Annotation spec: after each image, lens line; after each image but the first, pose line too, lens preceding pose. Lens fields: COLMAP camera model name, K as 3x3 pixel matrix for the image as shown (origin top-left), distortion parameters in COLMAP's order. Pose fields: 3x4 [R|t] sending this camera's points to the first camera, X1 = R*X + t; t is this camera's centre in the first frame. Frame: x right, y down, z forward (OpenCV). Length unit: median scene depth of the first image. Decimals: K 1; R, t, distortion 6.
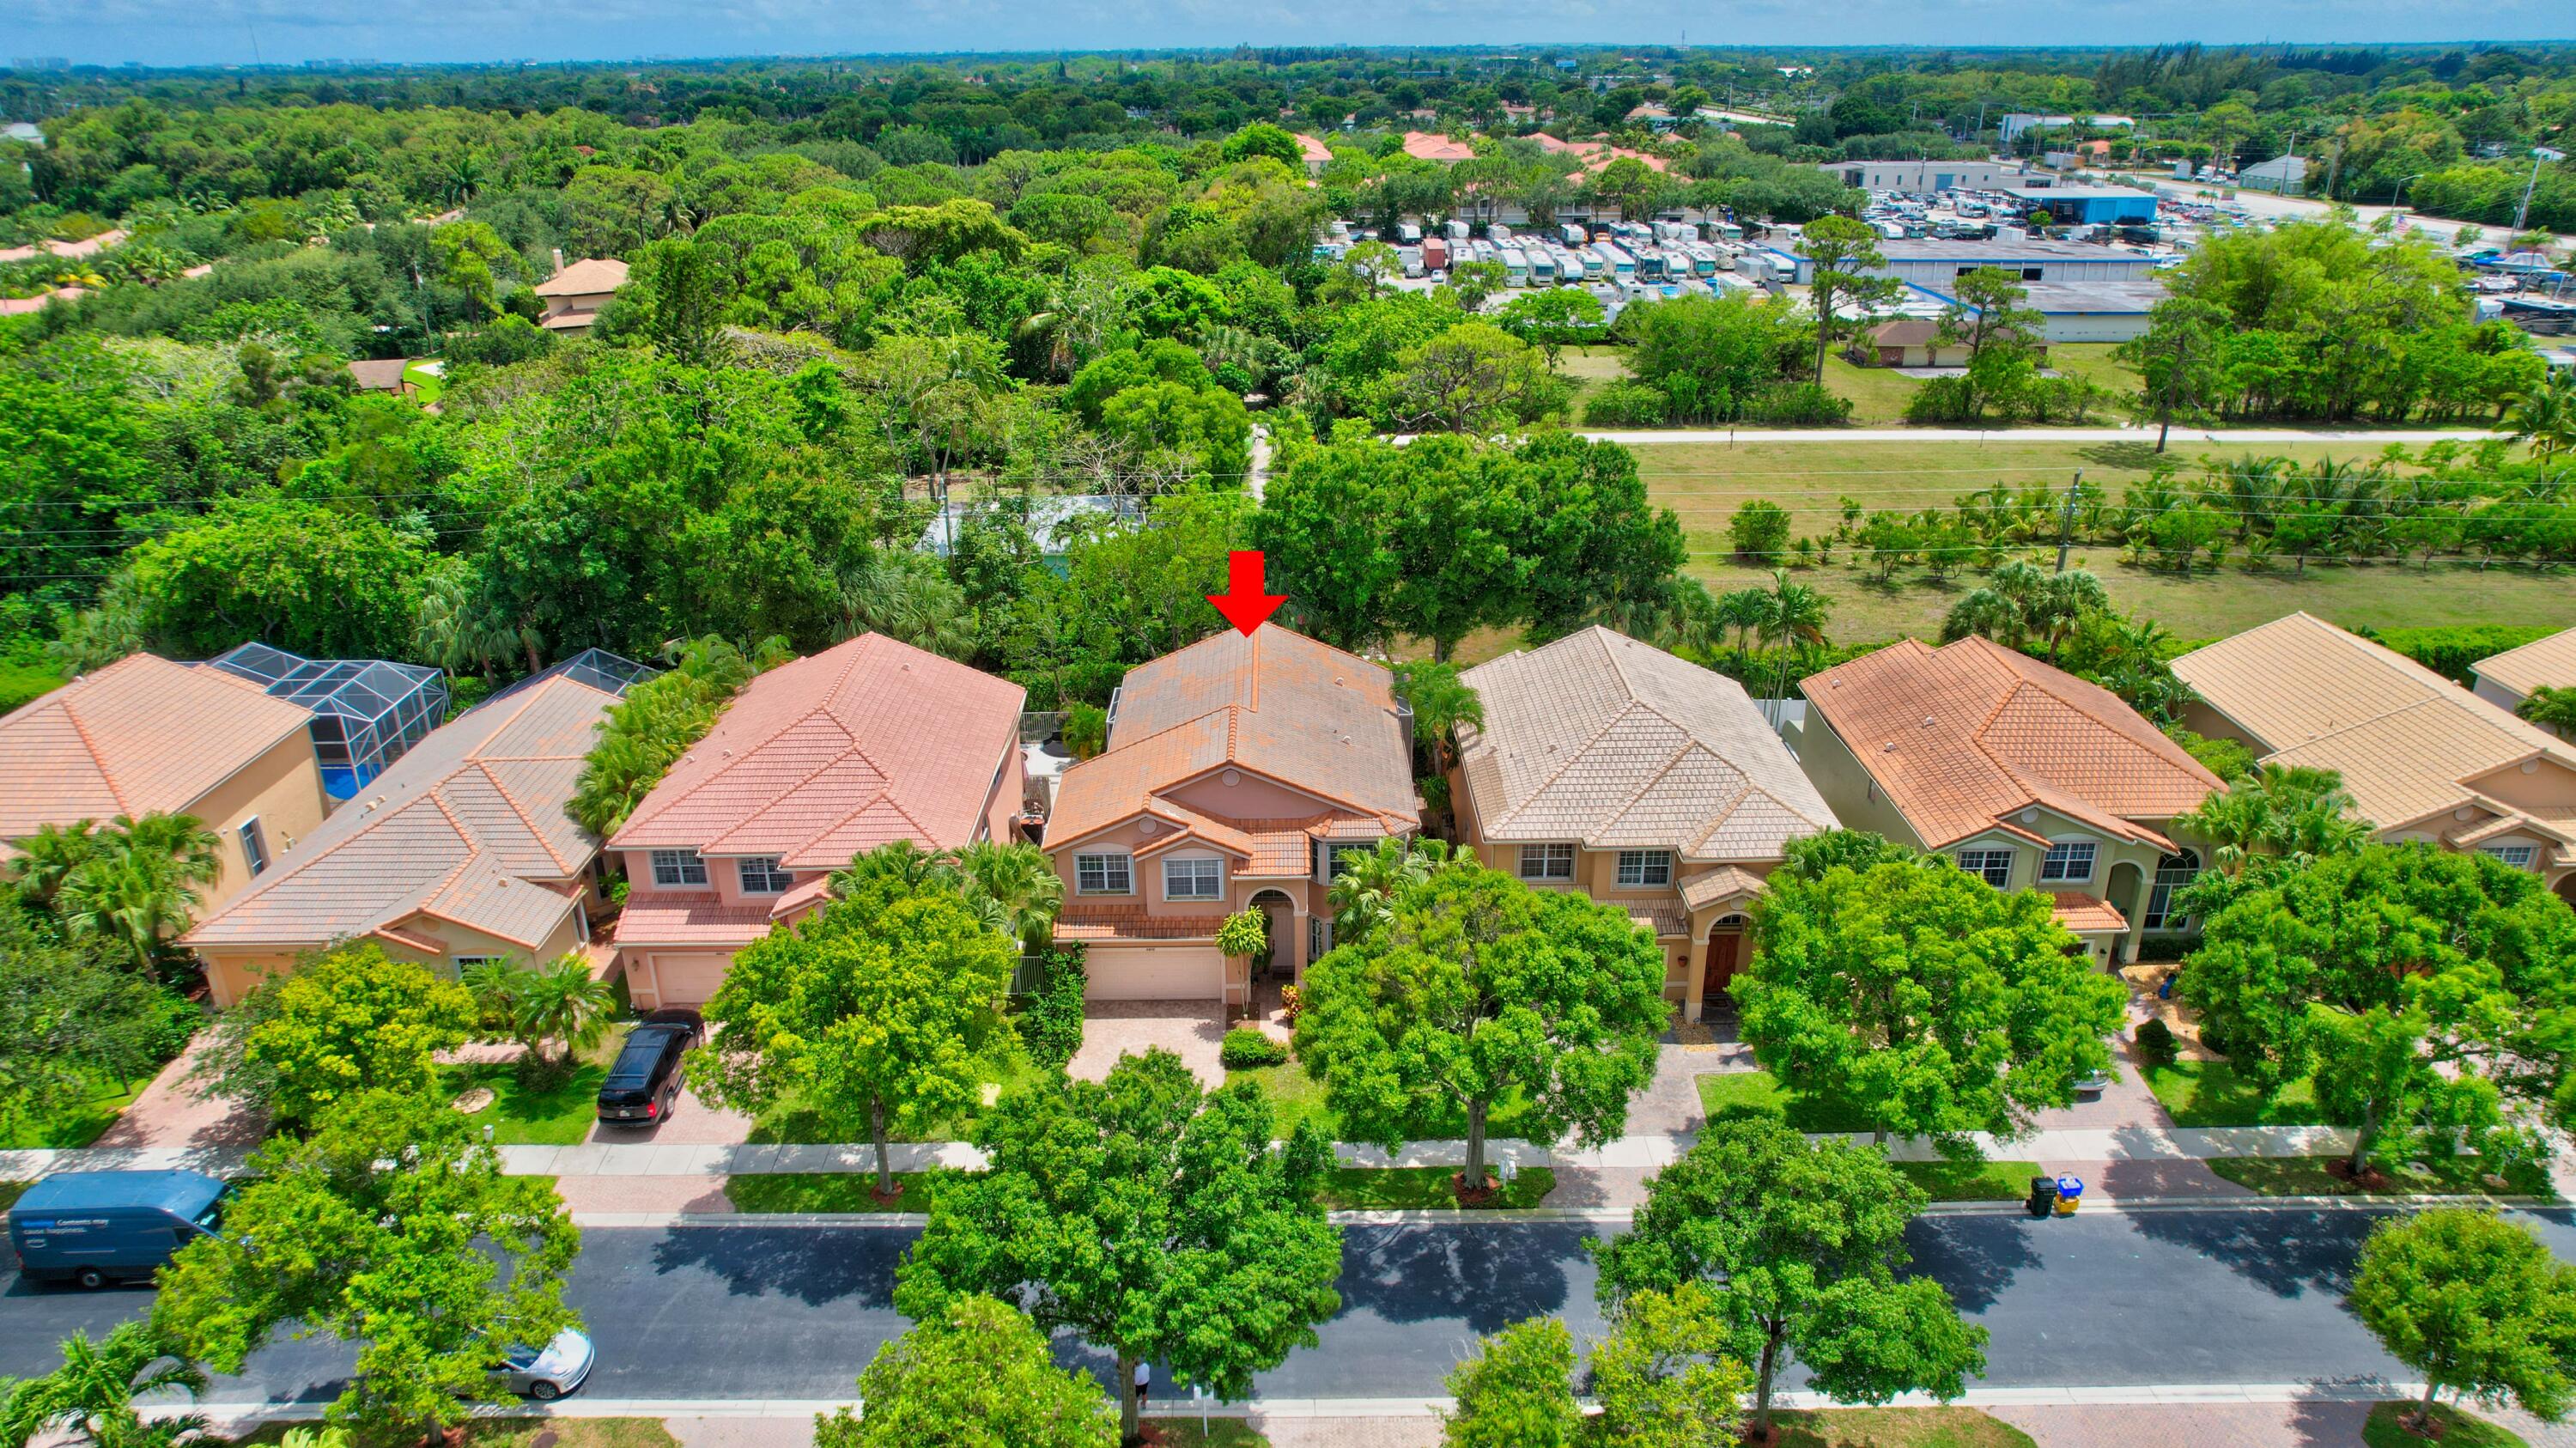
lens RADIAL K [[1631.8, 0, 1294.7], [0, 1631.8, 715.4], [0, 0, 1]] dist [-0.051435, 0.039677]
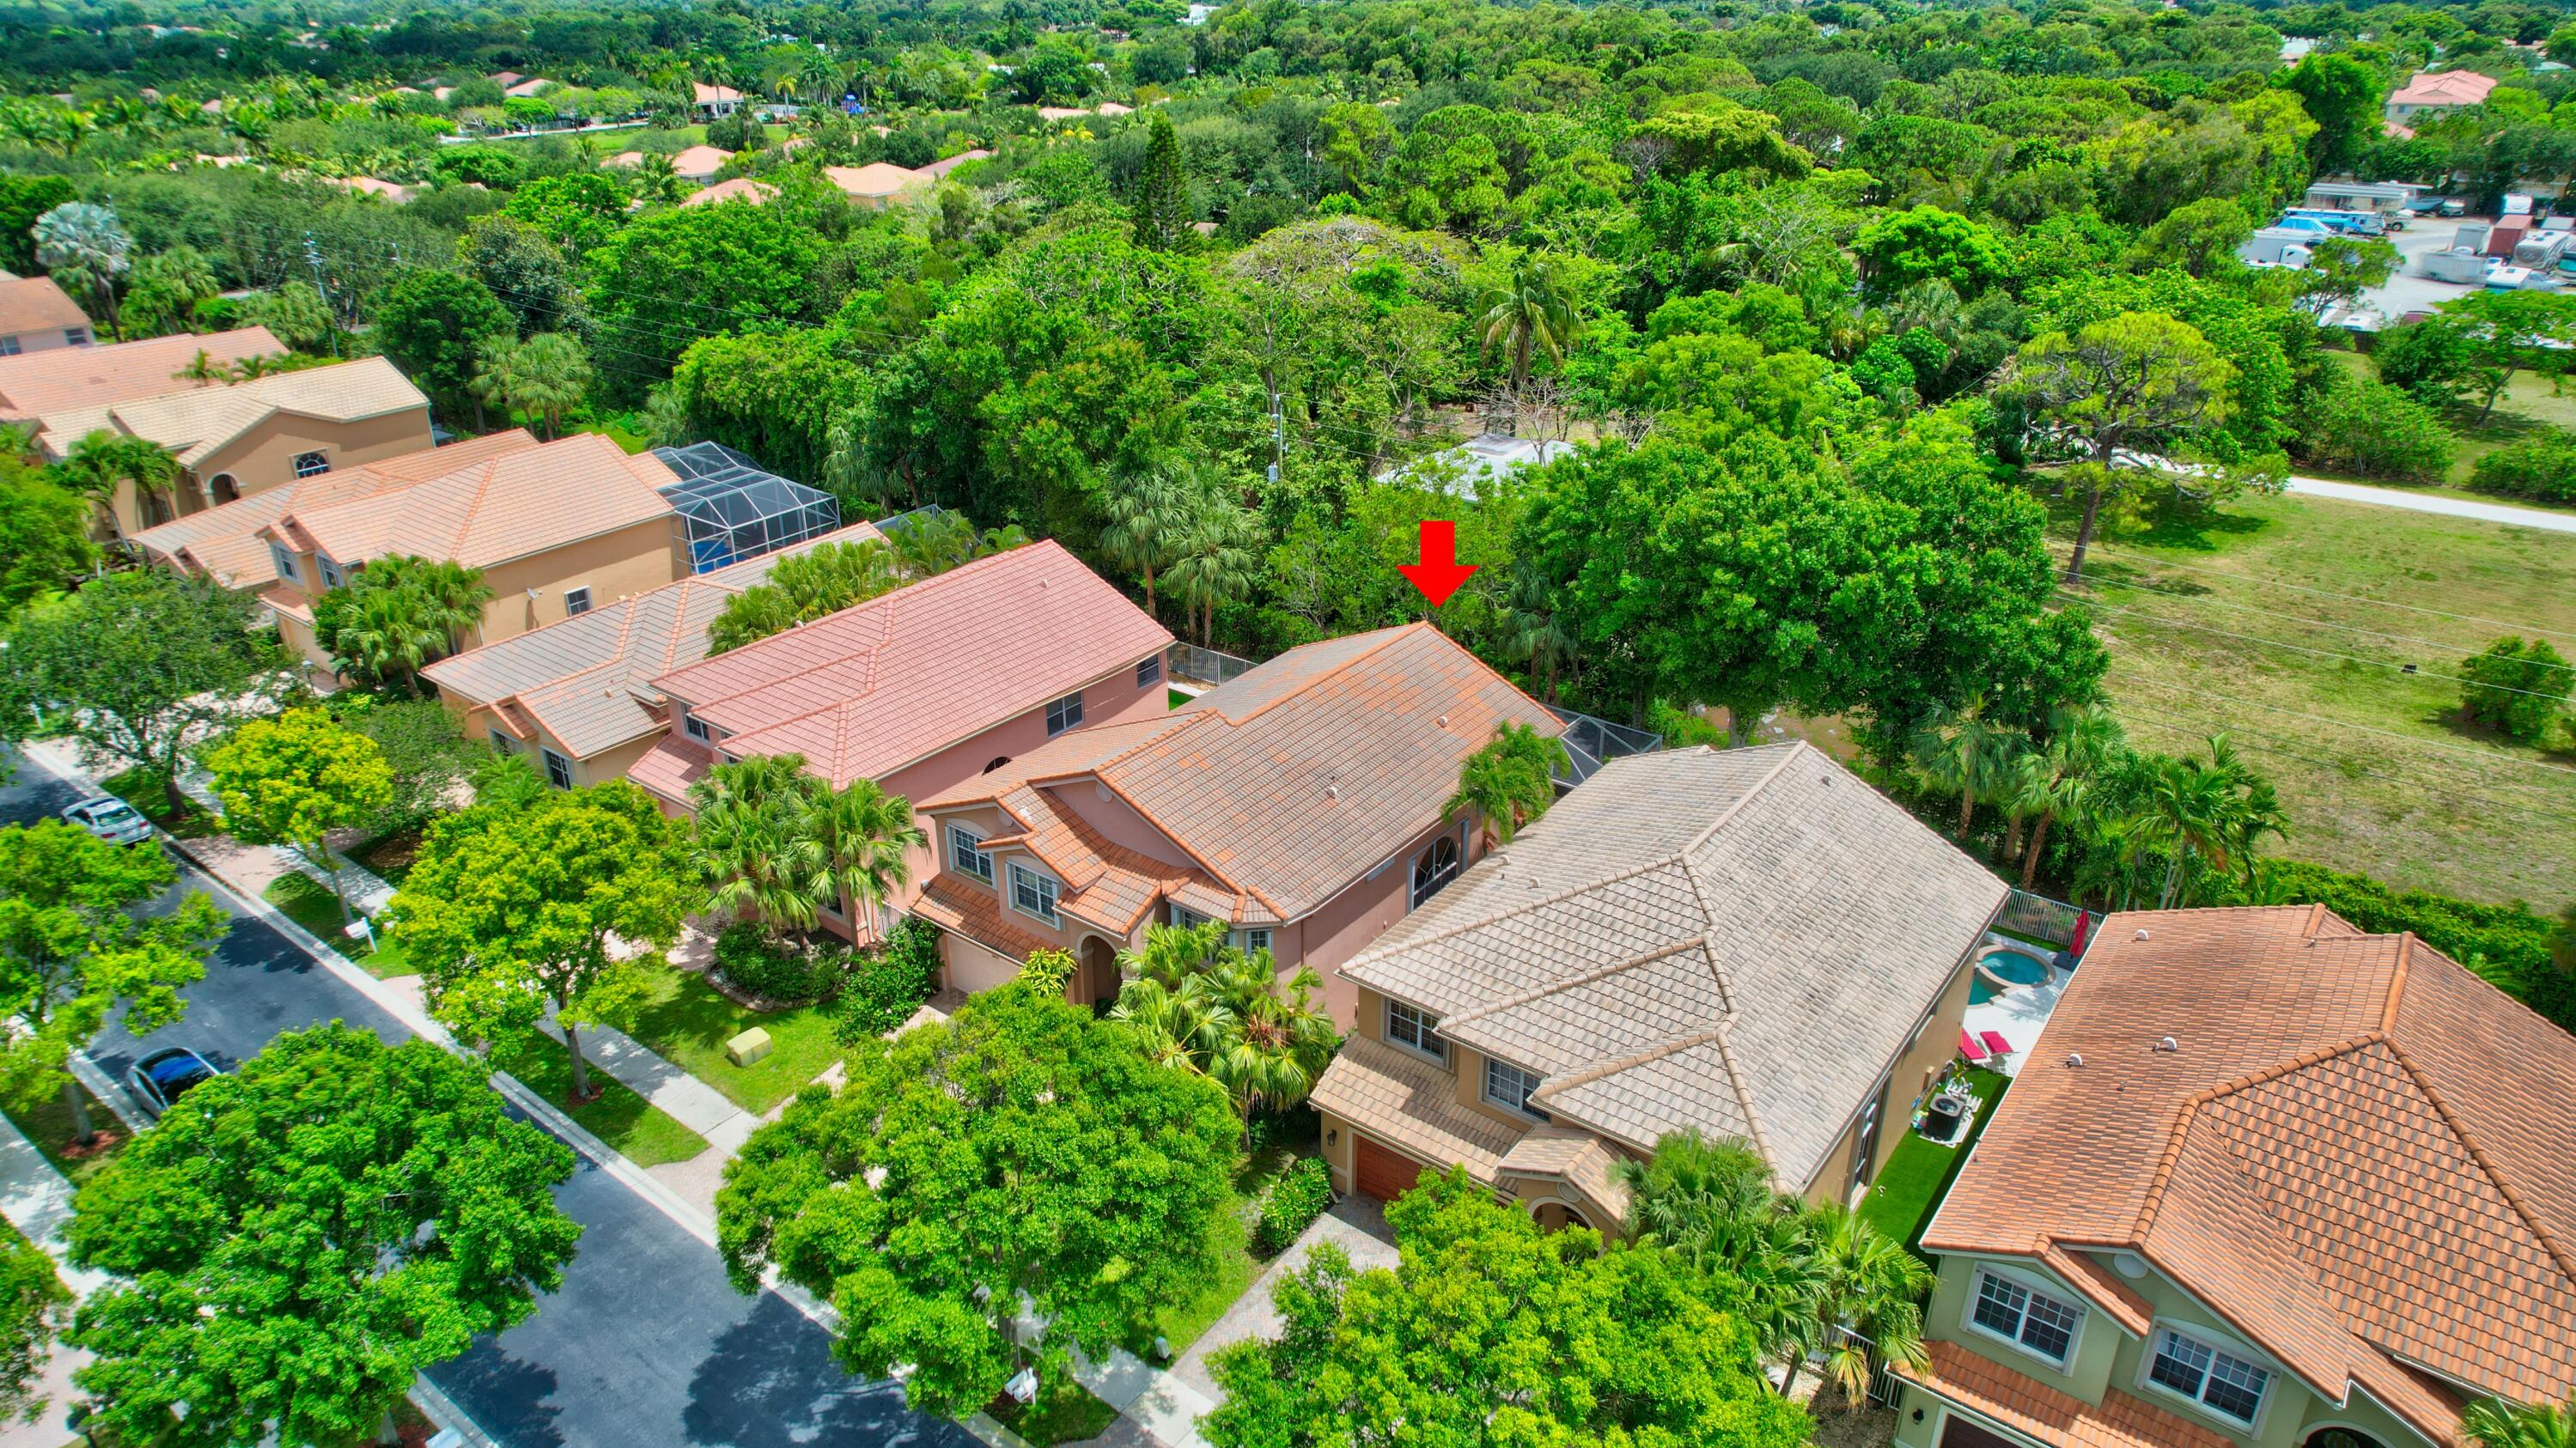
lens RADIAL K [[1631.5, 0, 1281.5], [0, 1631.5, 744.7], [0, 0, 1]] dist [-0.051435, 0.039677]
pose [[0.789297, 0.272823, -0.550071, 0.424963], [-0.237584, 0.961783, 0.136113, -0.105235], [0.566183, 0.023254, 0.823951, 0.327646]]
